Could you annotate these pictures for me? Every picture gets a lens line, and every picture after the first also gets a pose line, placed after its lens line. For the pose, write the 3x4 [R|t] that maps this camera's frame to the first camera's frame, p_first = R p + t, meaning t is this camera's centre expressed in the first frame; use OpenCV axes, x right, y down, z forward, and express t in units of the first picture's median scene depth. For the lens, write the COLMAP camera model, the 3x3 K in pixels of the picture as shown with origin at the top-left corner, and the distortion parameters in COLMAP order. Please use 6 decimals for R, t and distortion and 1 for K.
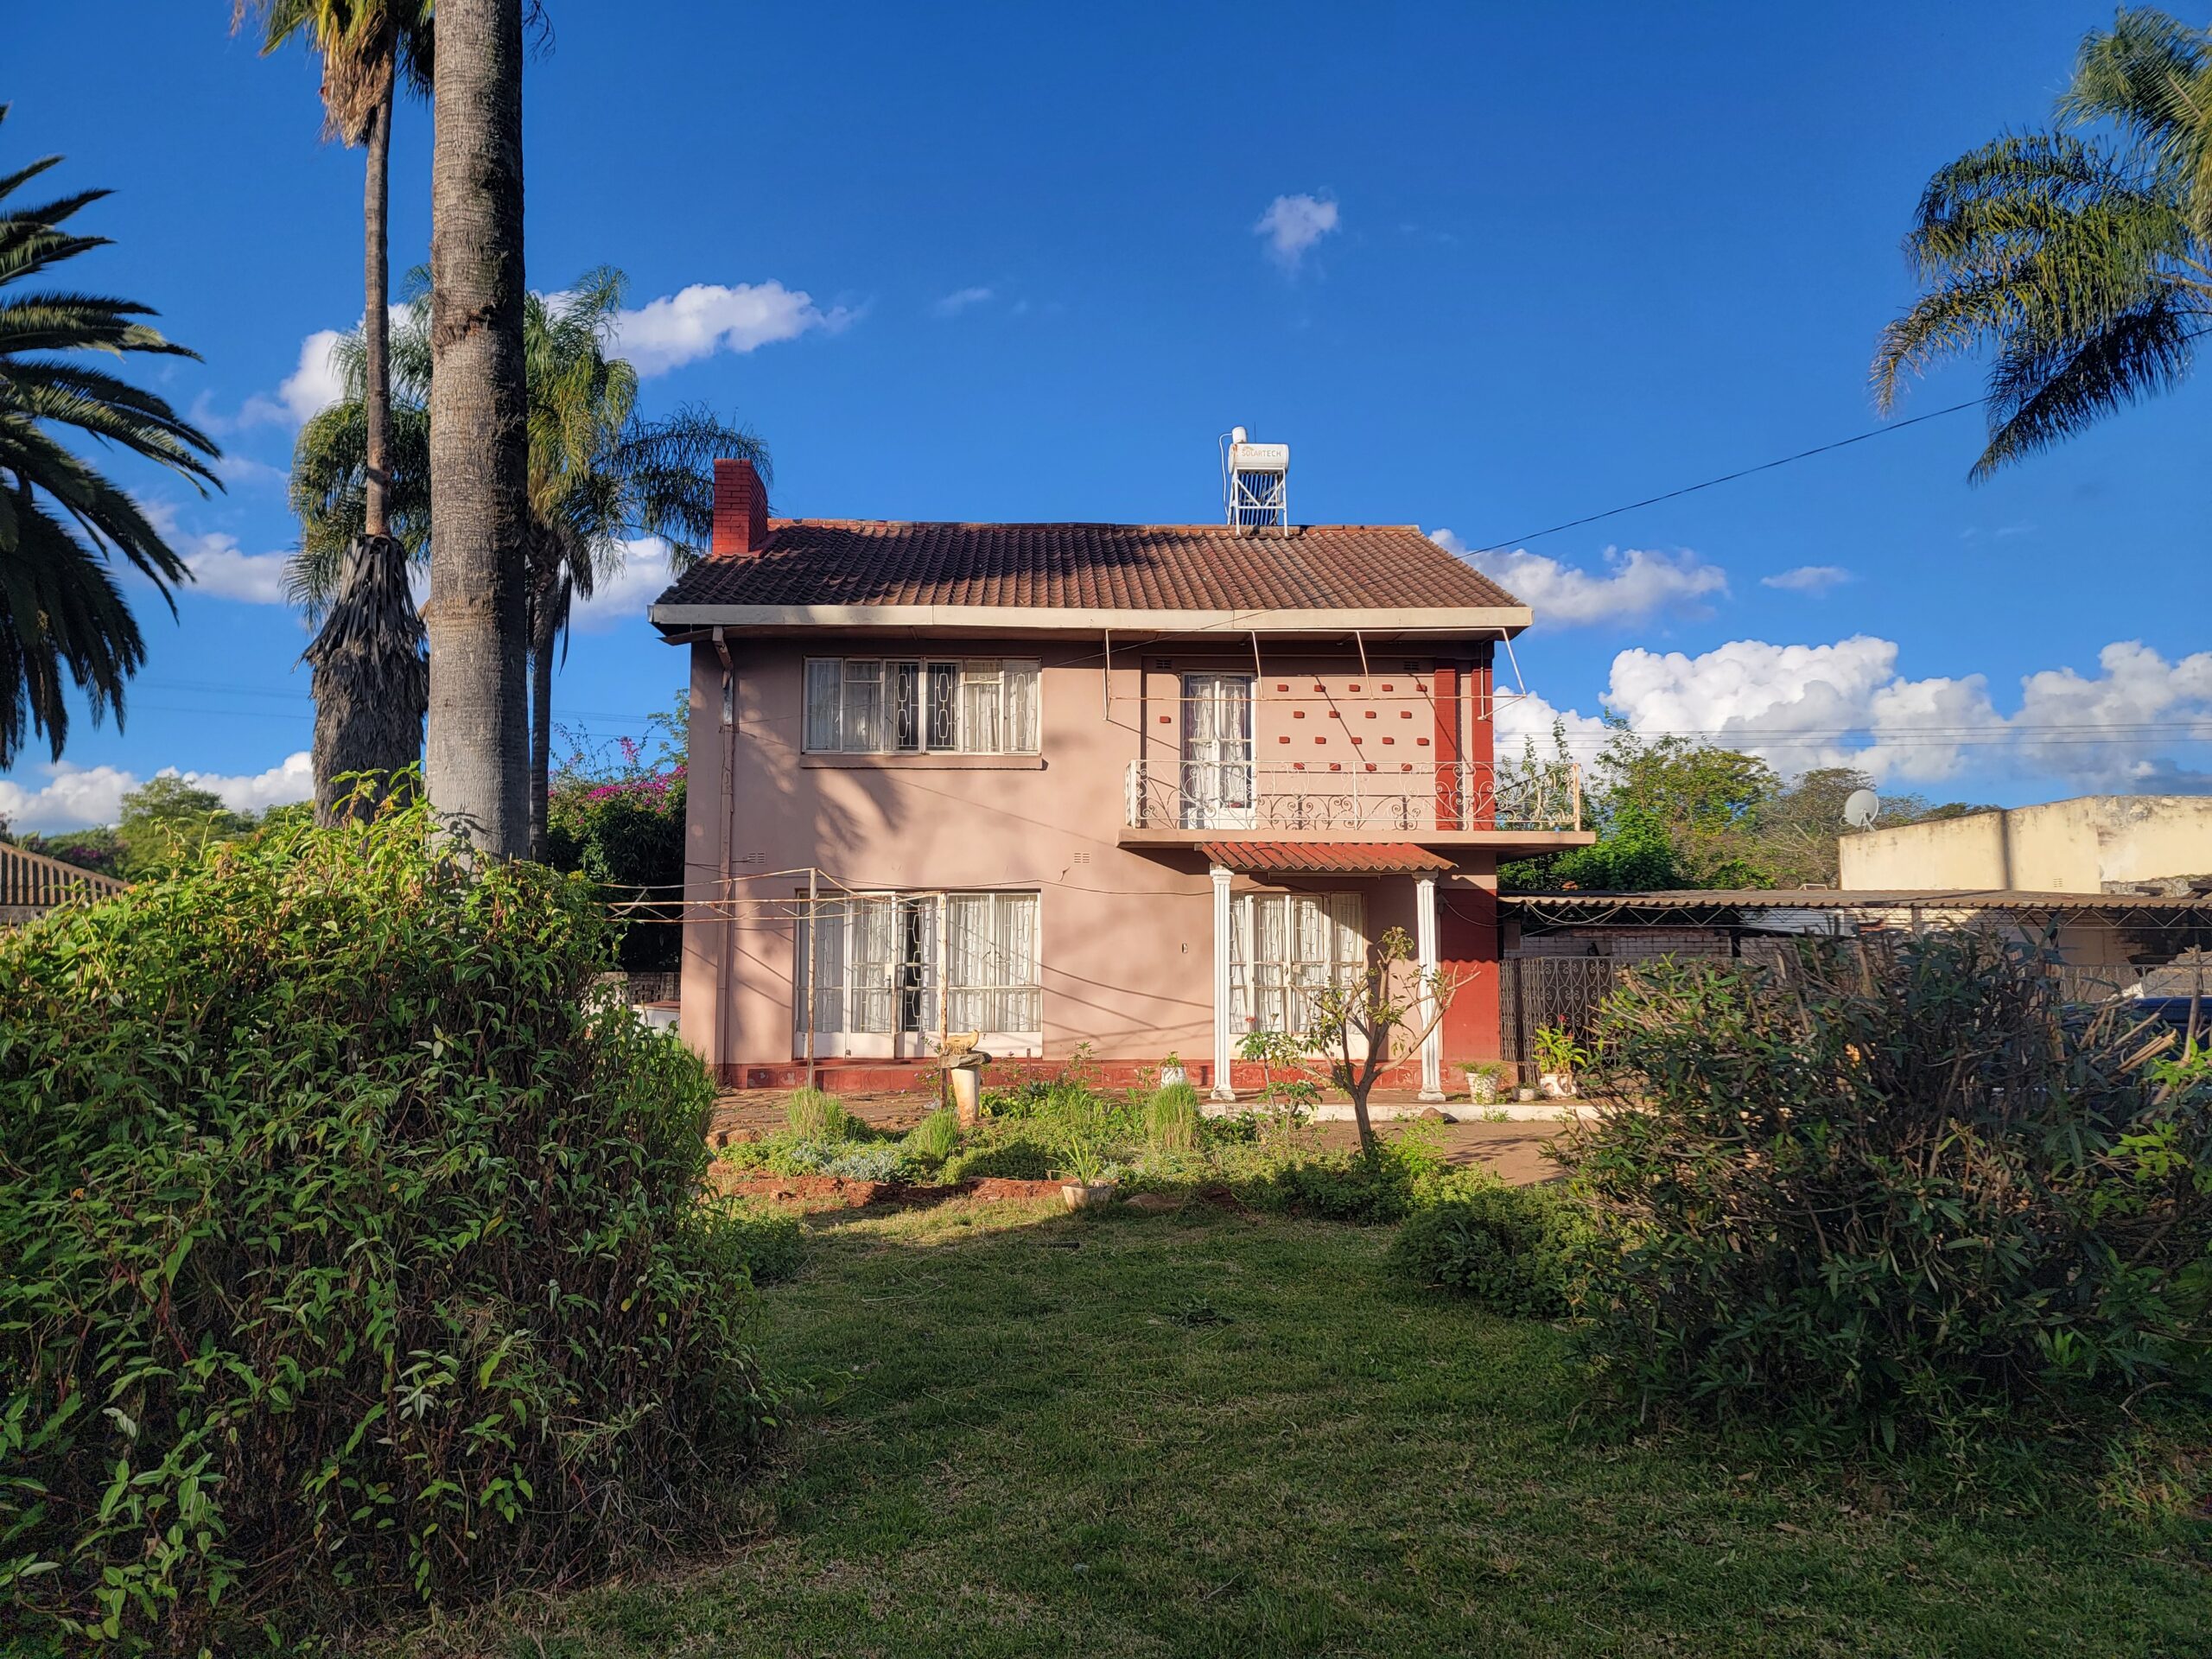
lens RADIAL K [[1526.3, 0, 1106.0], [0, 1526.3, 829.5], [0, 0, 1]] dist [-0.001998, -0.000385]
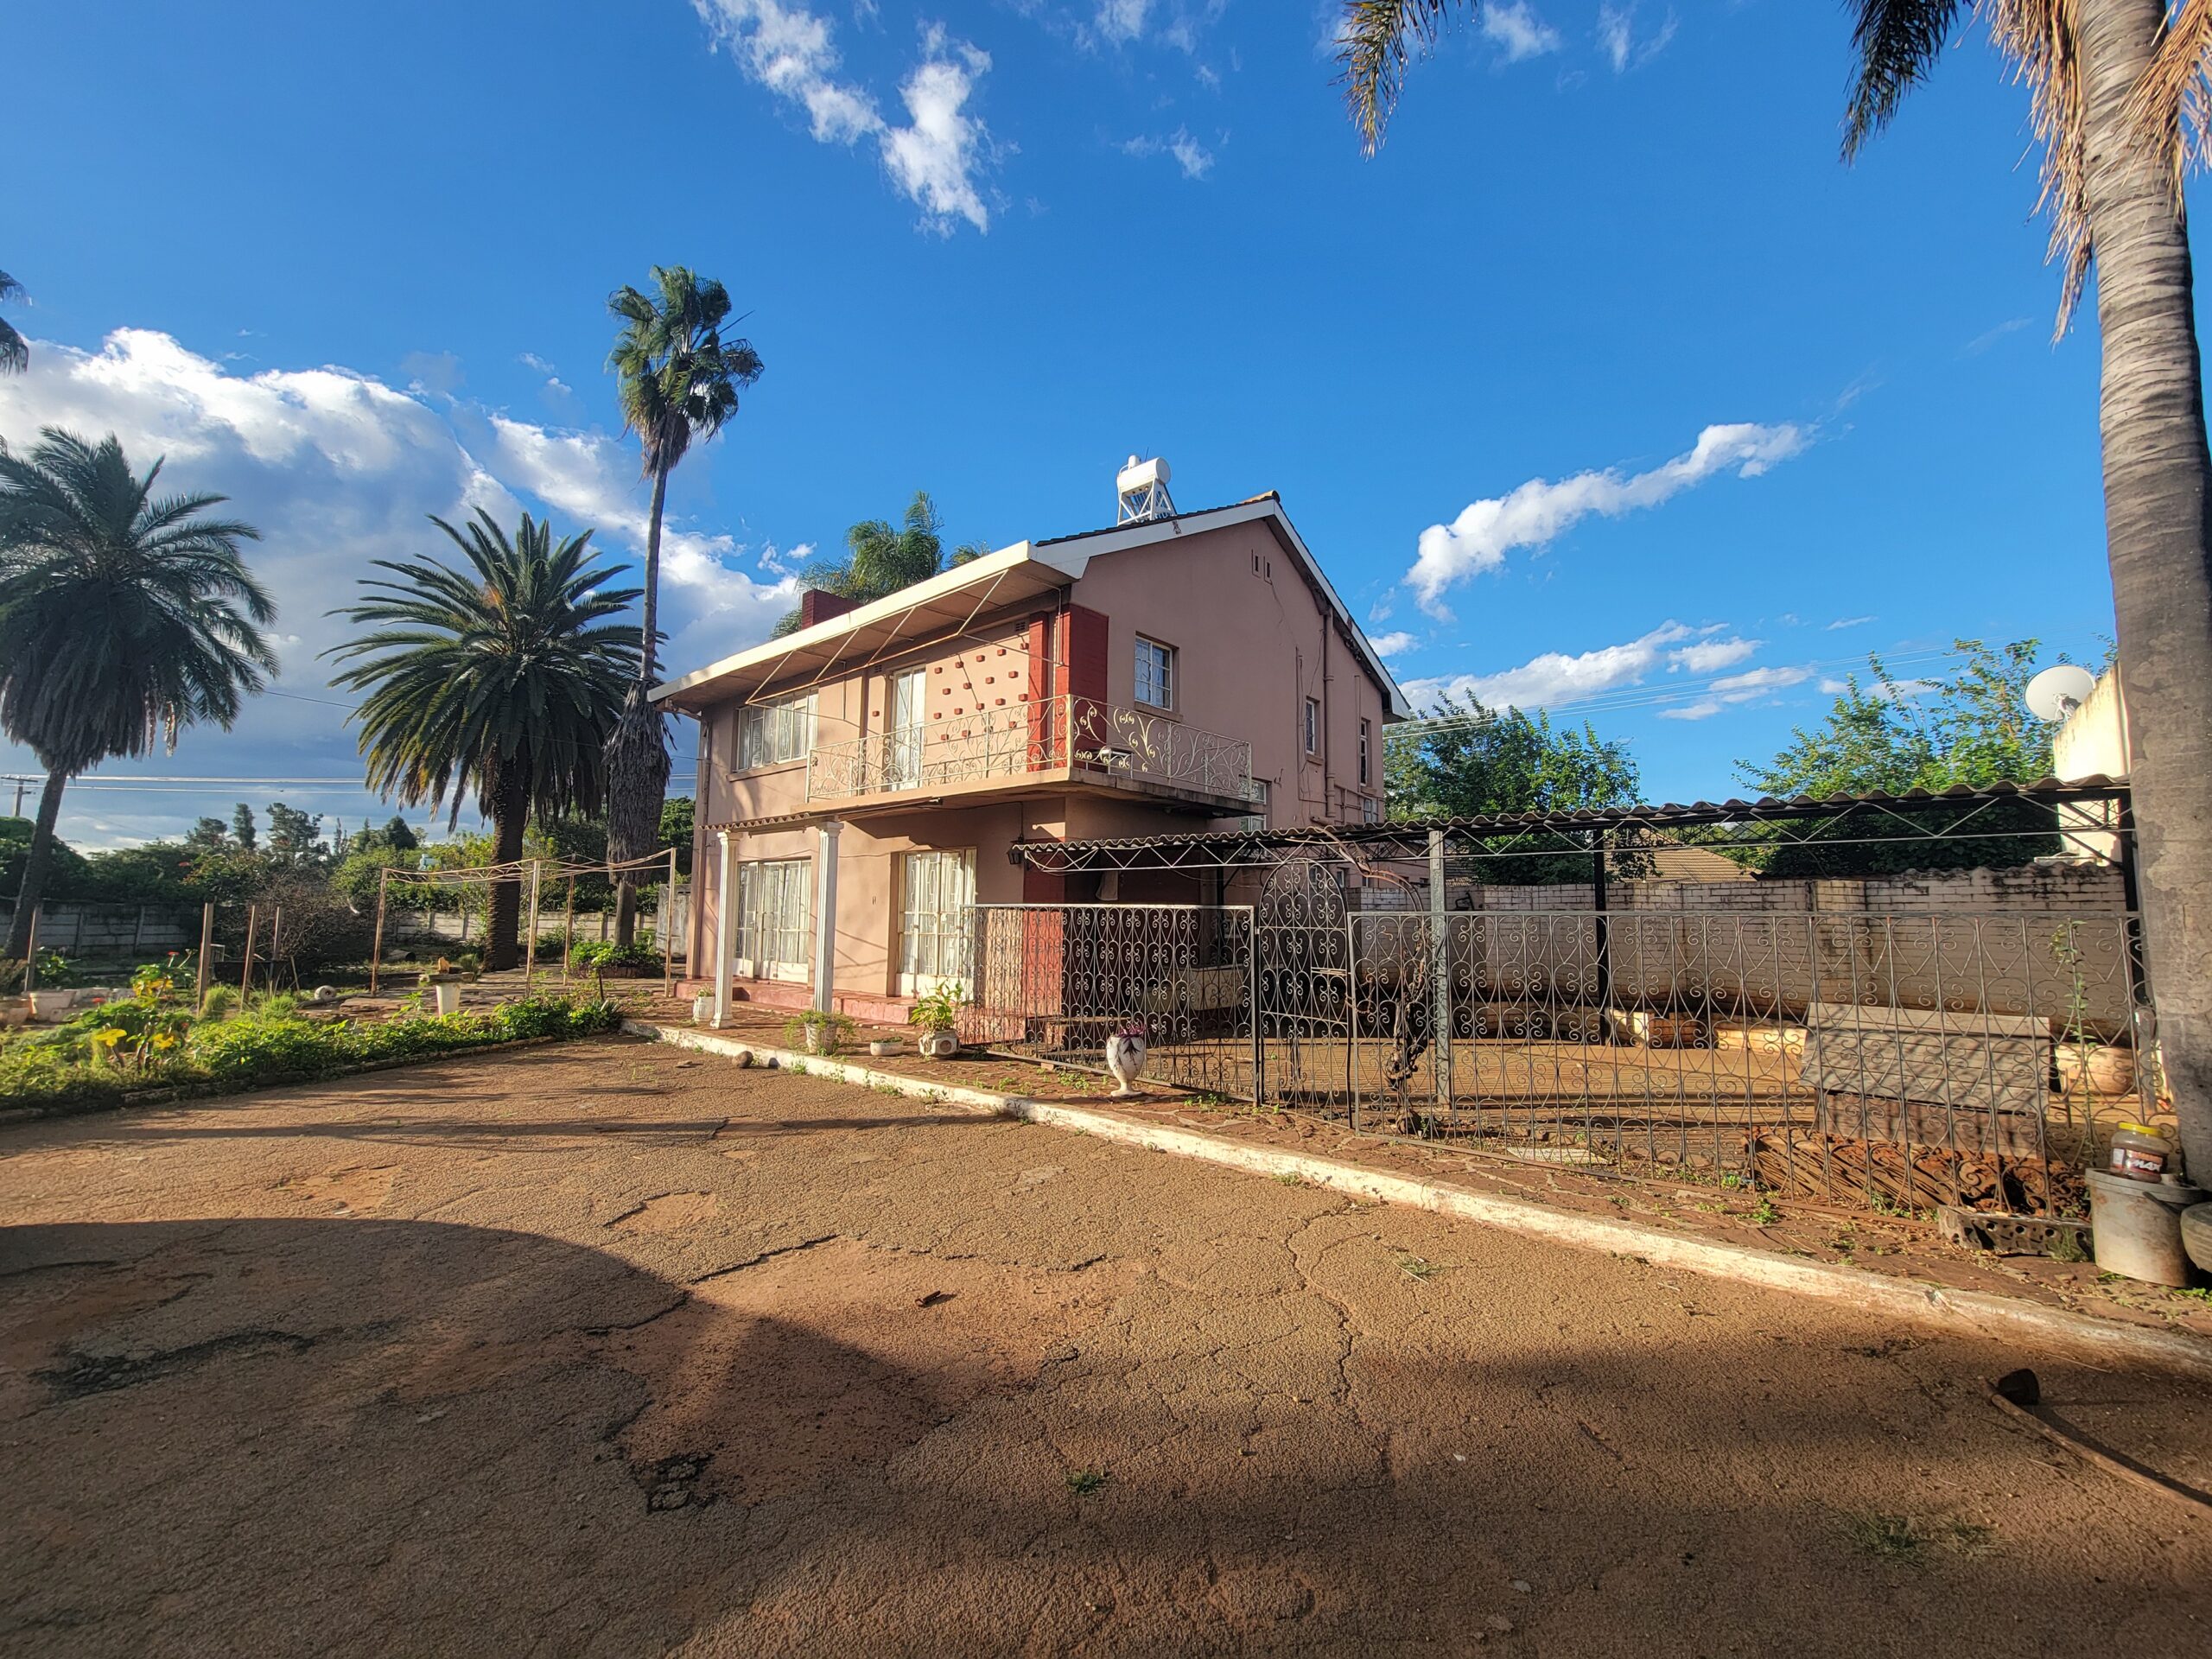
lens RADIAL K [[899.9, 0, 1094.2], [0, 899.9, 830.5], [0, 0, 1]] dist [-0.004810, 0.000612]
pose [[0.743709, -0.064901, -0.665345, 0.641363], [0.061284, 0.997704, -0.028819, 0.052691], [0.665688, -0.019342, 0.745979, 0.575997]]
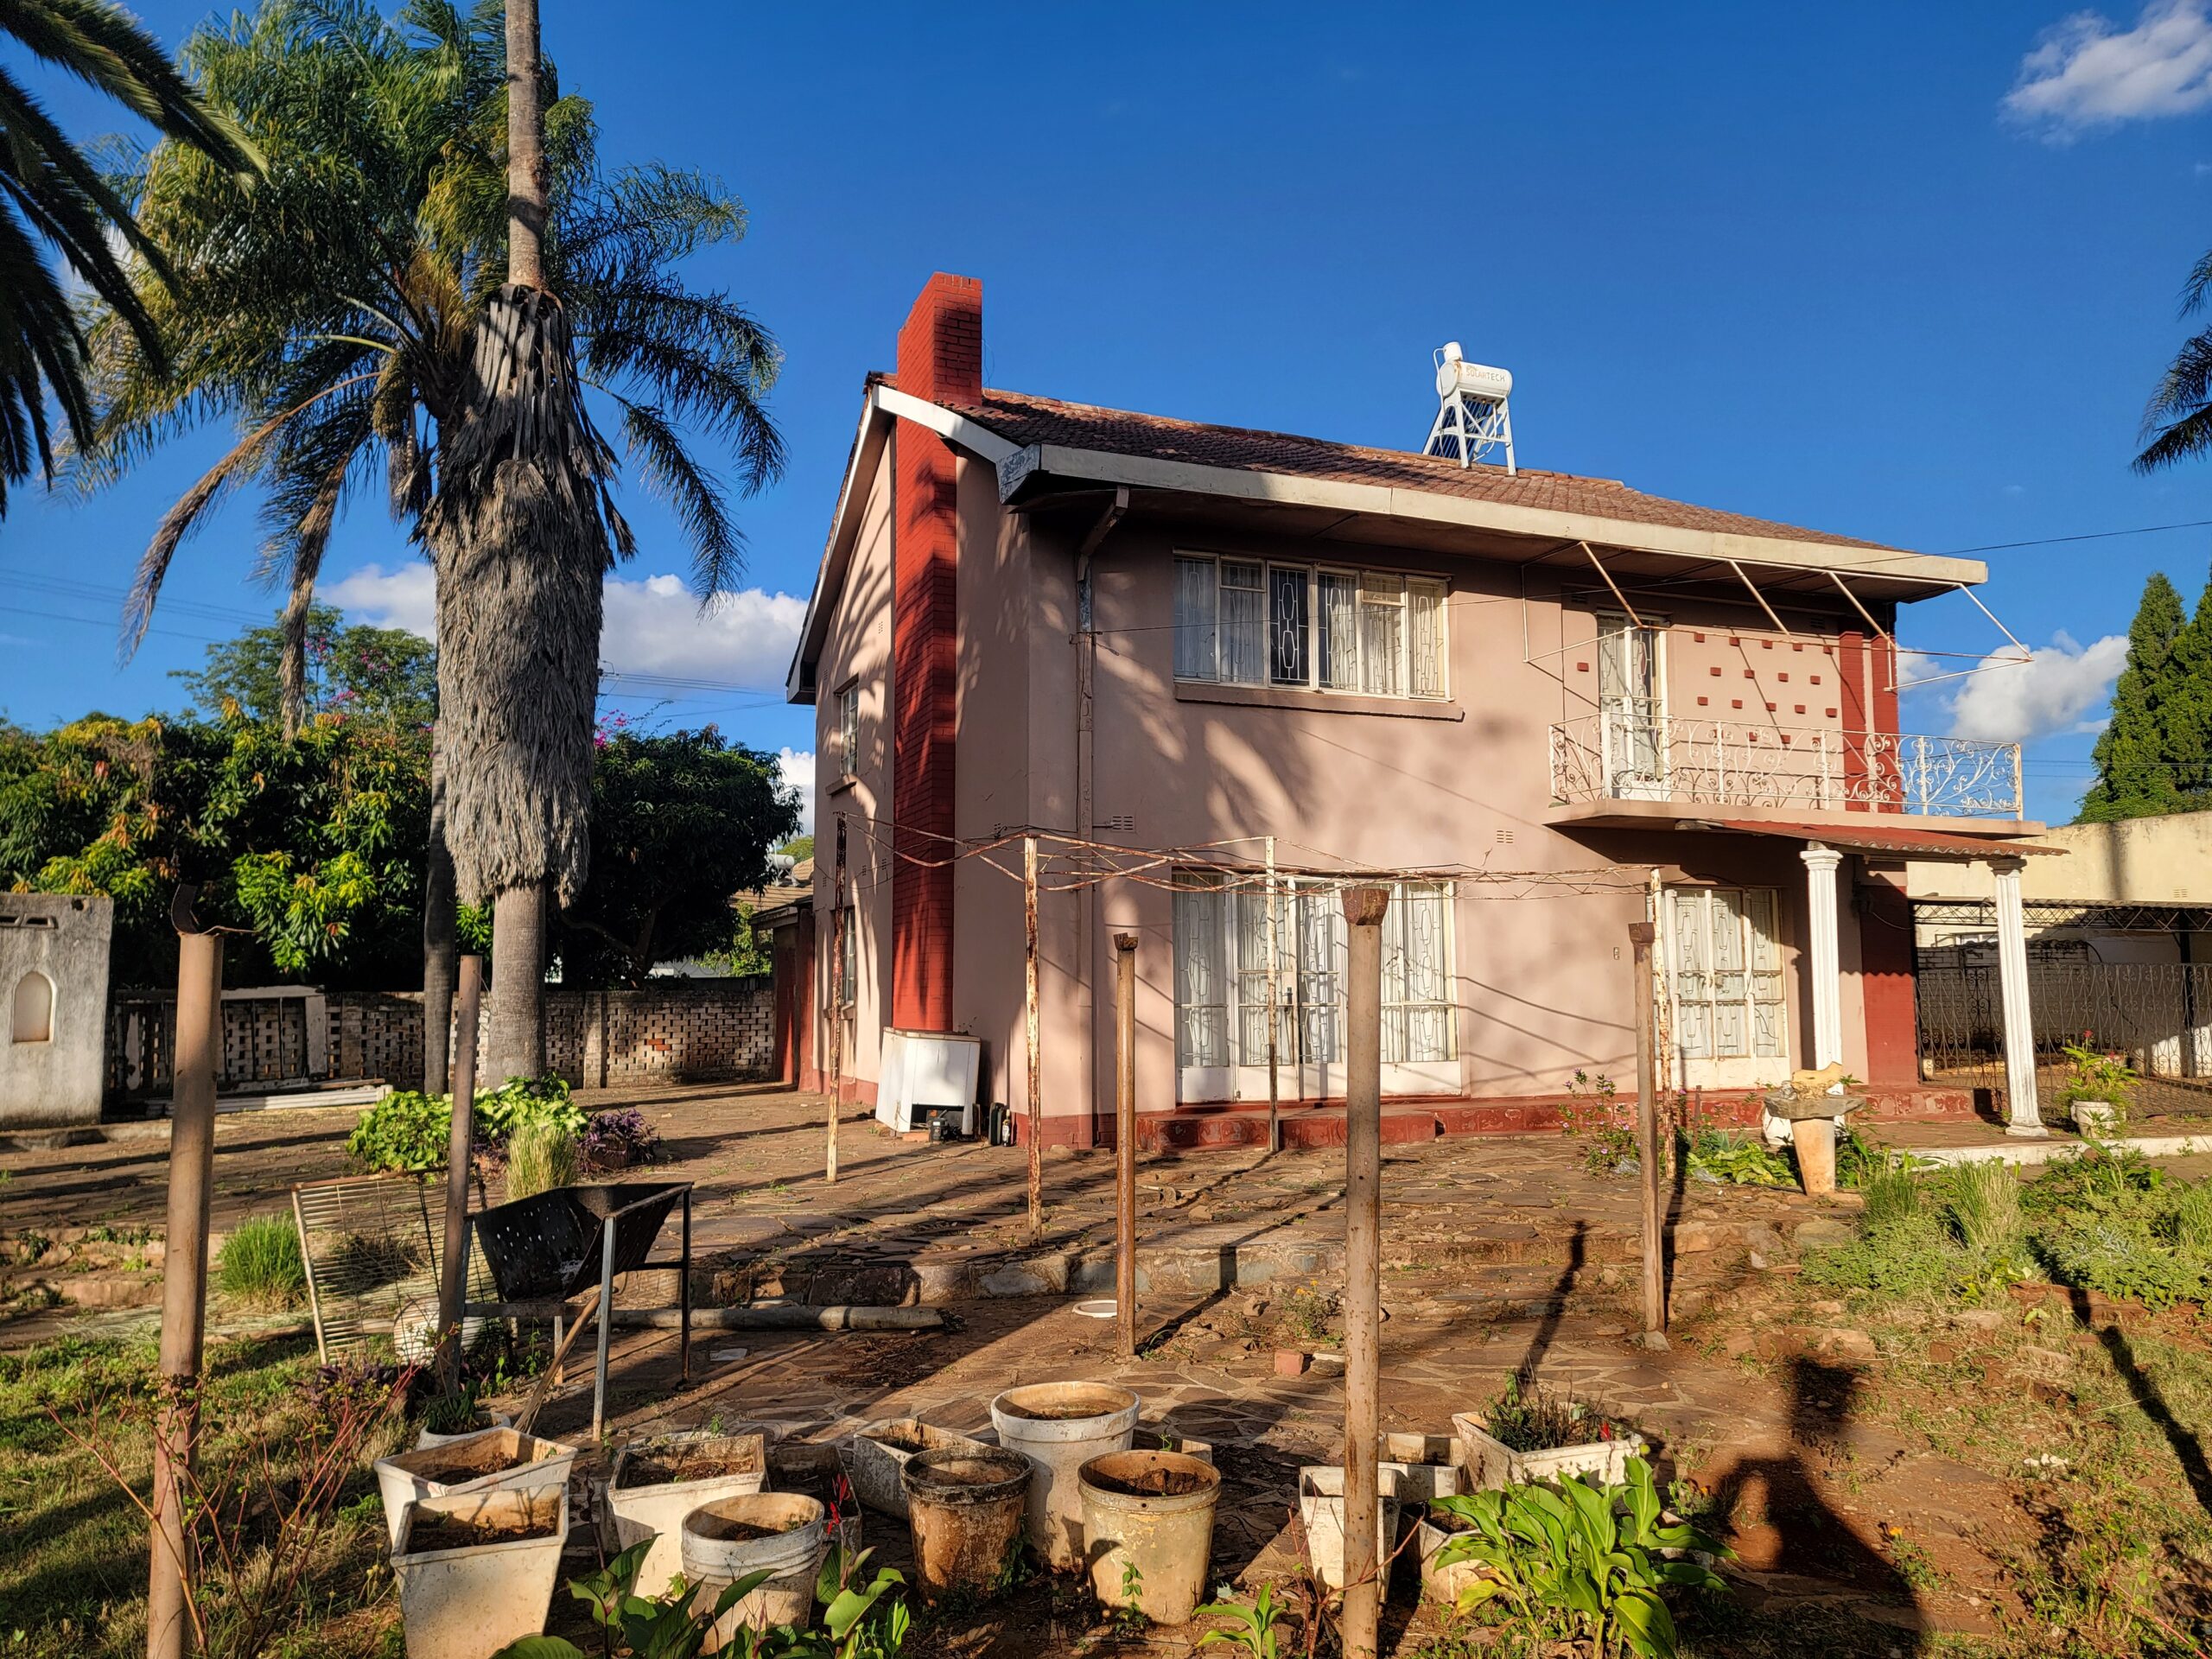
lens RADIAL K [[1526.3, 0, 1106.0], [0, 1526.3, 829.5], [0, 0, 1]] dist [-0.001998, -0.000385]
pose [[0.938374, 0.025973, 0.344645, -0.466209], [-0.021805, 0.999635, -0.015965, 0.030580], [-0.344934, 0.007467, 0.938597, 0.338704]]
